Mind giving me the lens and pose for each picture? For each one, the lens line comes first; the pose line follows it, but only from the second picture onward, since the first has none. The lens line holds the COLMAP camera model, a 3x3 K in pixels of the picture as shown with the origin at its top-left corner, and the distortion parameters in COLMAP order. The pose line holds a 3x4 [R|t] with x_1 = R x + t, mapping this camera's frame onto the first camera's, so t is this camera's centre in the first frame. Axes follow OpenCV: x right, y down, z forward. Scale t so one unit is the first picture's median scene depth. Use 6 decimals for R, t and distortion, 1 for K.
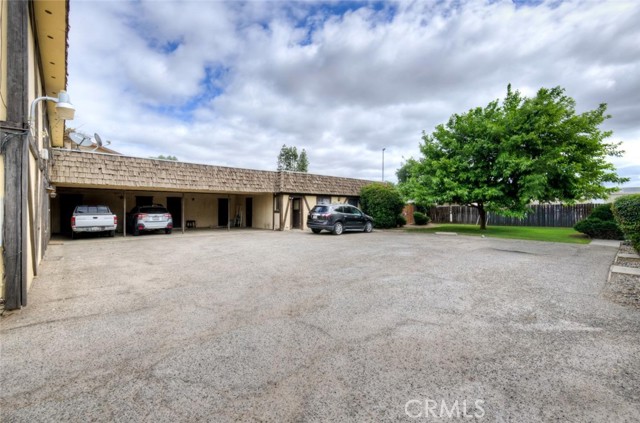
lens RADIAL K [[290.1, 0, 309.8], [0, 290.1, 202.4], [0, 0, 1]] dist [0.008564, 0.000057]
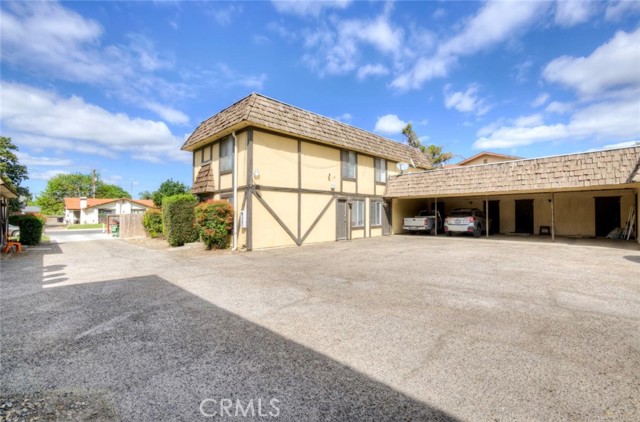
lens RADIAL K [[280.3, 0, 322.5], [0, 280.3, 204.2], [0, 0, 1]] dist [-0.001675, 0.000324]
pose [[0.047576, -0.038456, -0.998127, 0.519032], [0.031283, 0.998826, -0.036992, 0.012159], [0.998378, -0.029465, 0.048723, 0.467871]]
